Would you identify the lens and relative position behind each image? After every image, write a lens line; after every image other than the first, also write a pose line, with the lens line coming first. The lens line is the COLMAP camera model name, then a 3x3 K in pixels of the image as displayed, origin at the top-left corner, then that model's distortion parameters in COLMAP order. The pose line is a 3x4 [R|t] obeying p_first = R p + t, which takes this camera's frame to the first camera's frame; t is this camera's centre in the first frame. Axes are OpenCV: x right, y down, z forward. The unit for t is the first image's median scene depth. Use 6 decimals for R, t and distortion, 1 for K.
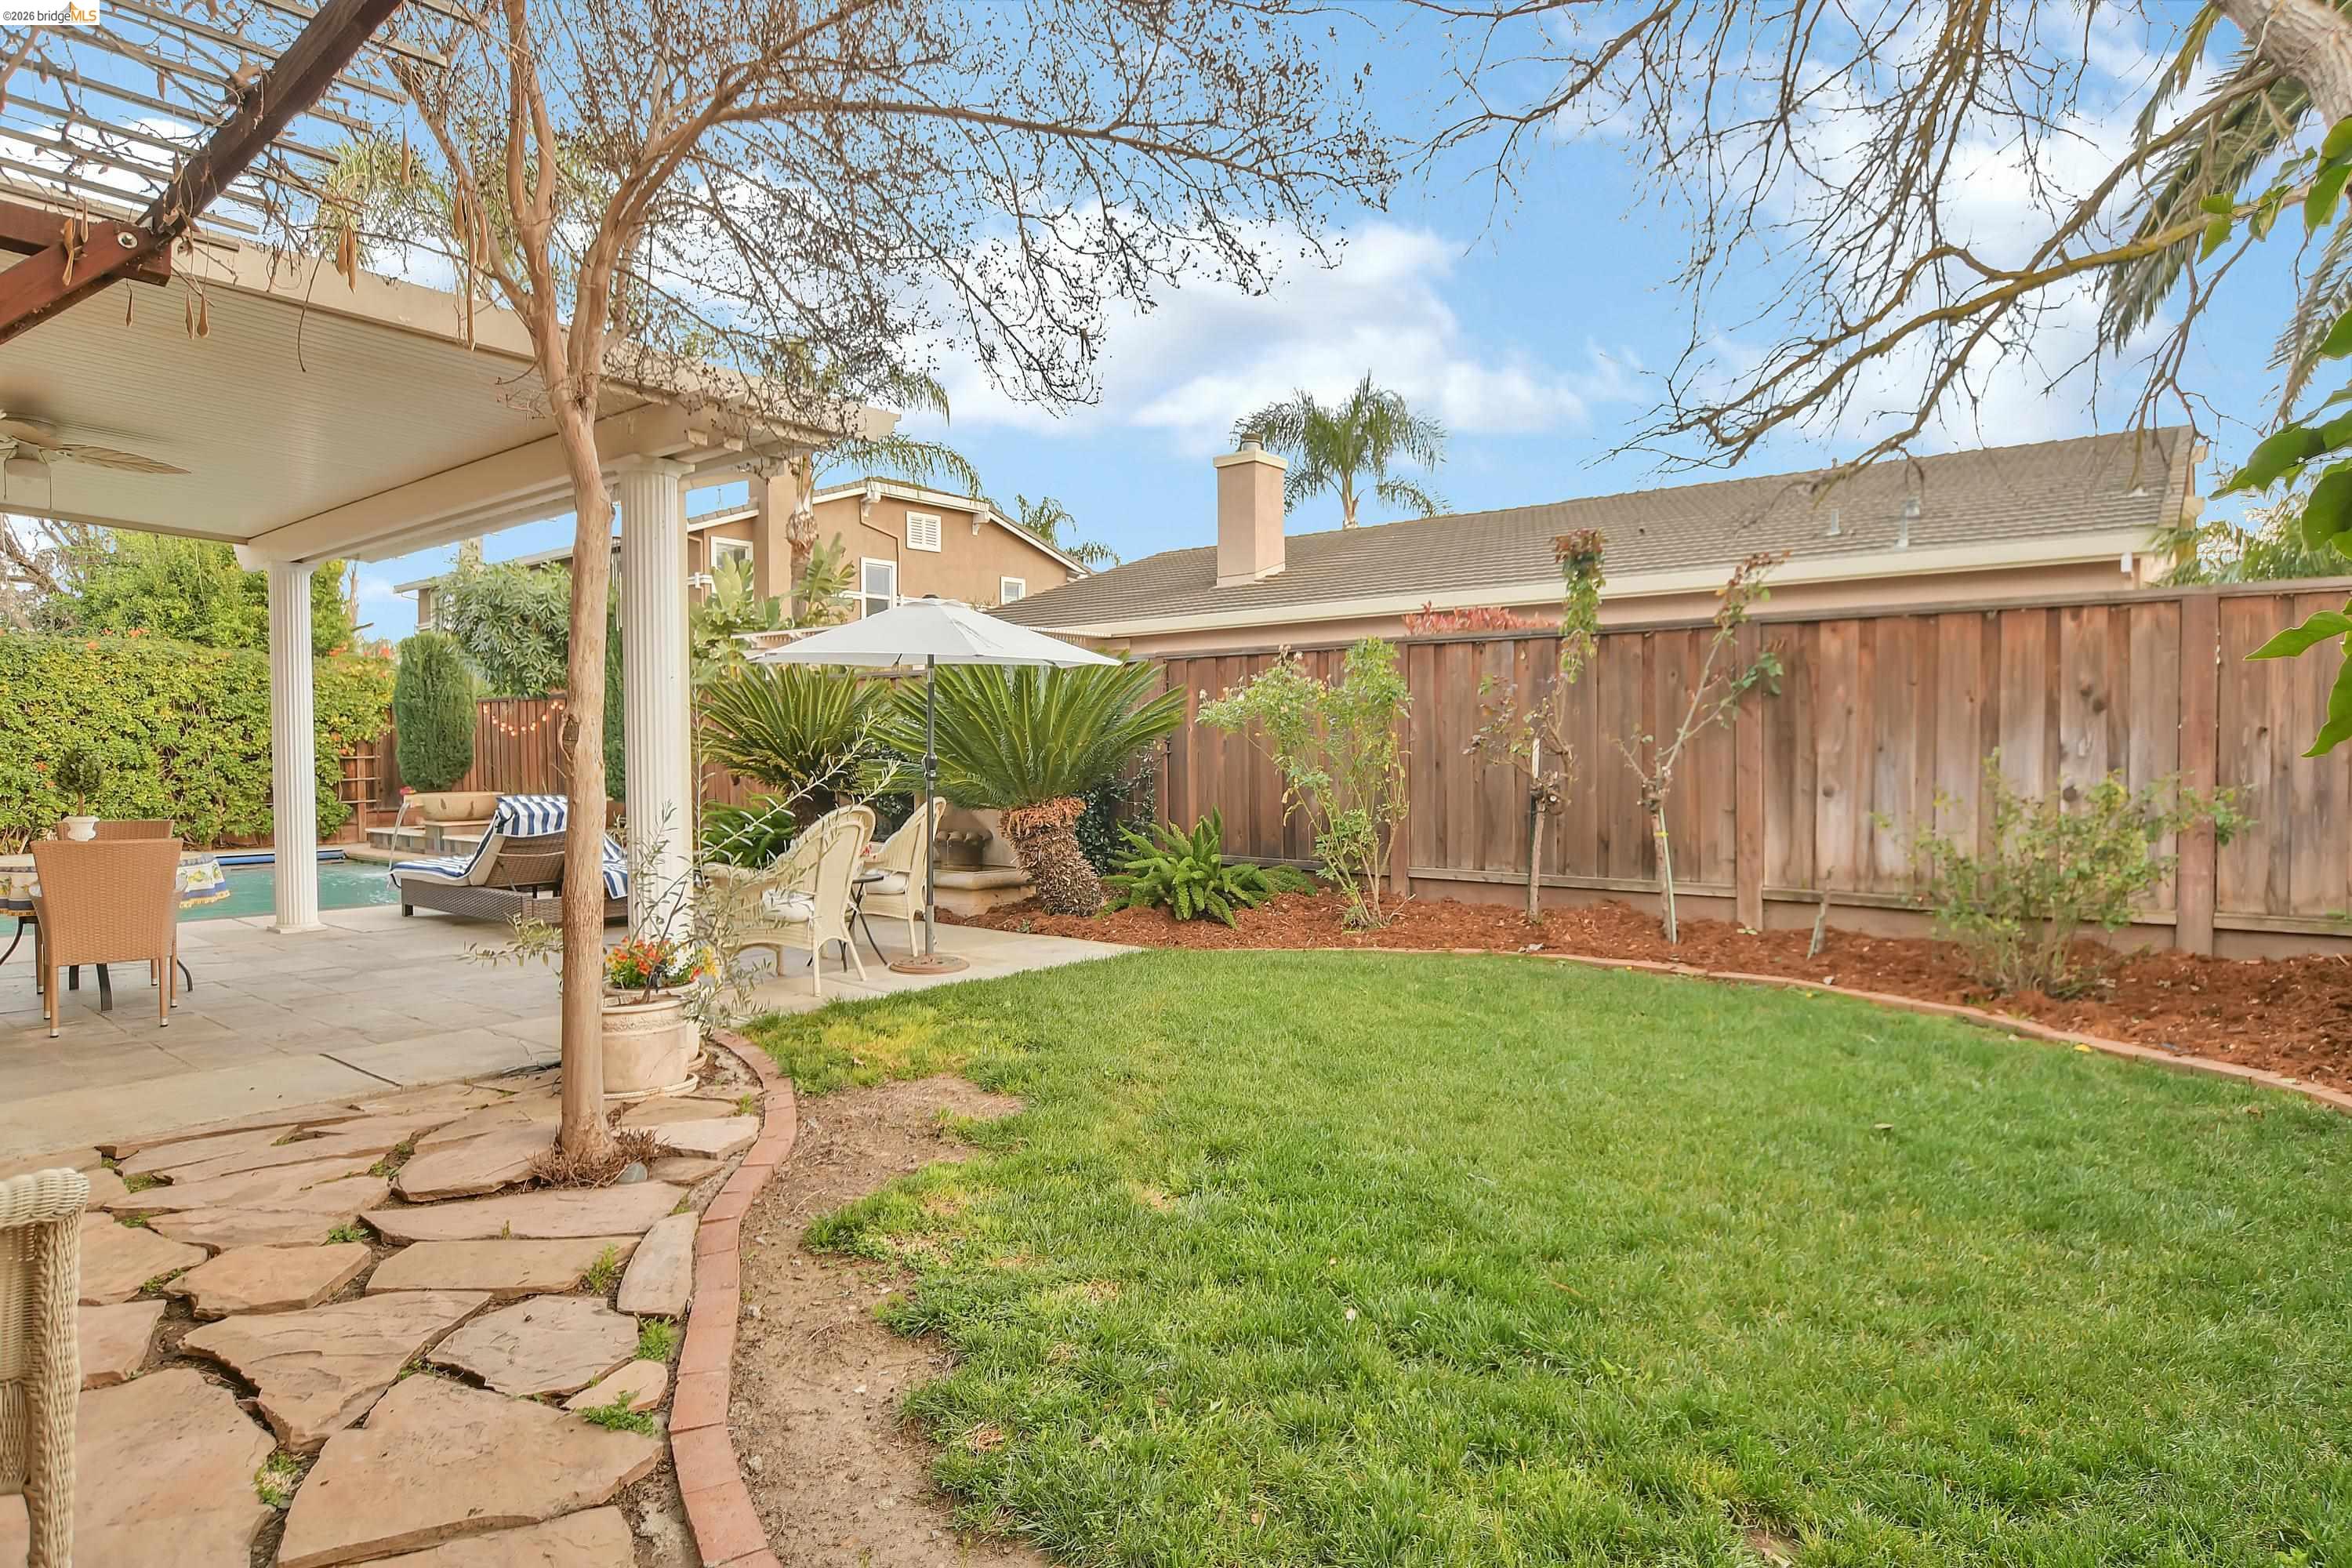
lens RADIAL K [[1274.5, 0, 1210.9], [0, 1274.5, 773.5], [0, 0, 1]] dist [-0.004062, -0.000512]
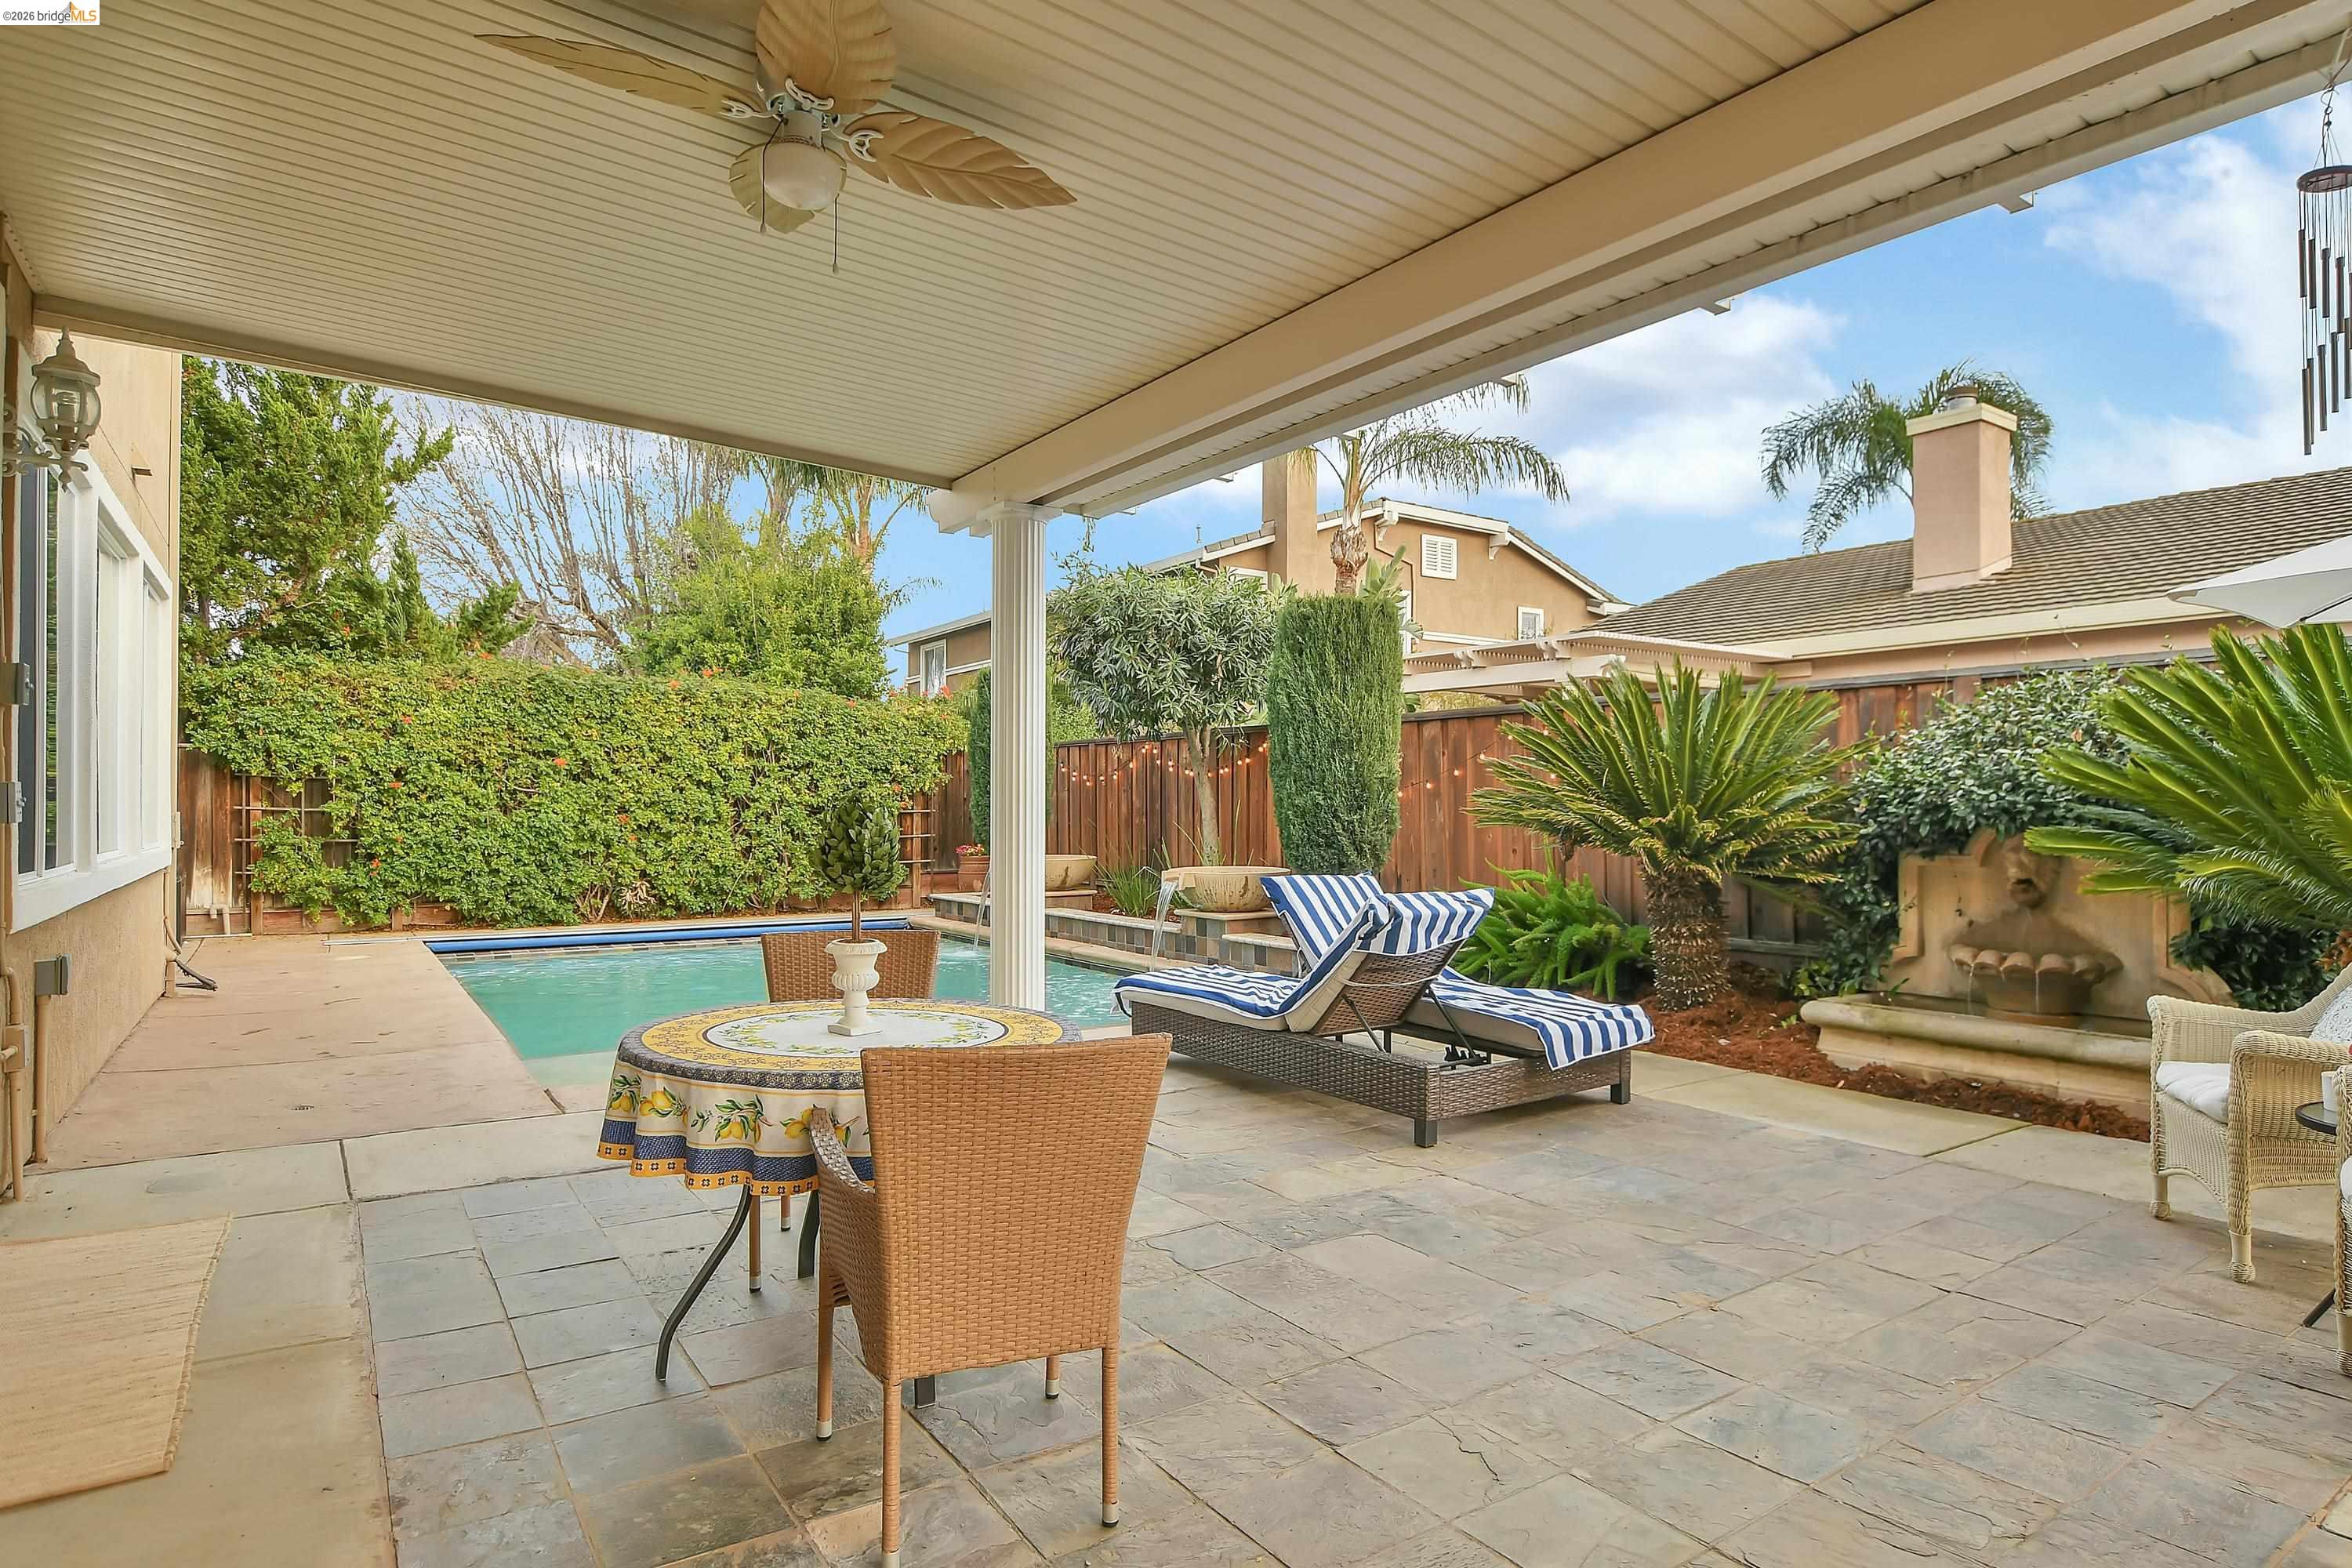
lens RADIAL K [[1274.5, 0, 1200.3], [0, 1274.5, 788.7], [0, 0, 1]] dist [-0.004062, -0.000512]
pose [[0.958640, 0.002506, -0.284610, -0.249626], [-0.011959, 0.999433, -0.031482, -0.003087], [0.284370, 0.033583, 0.958126, 0.229123]]
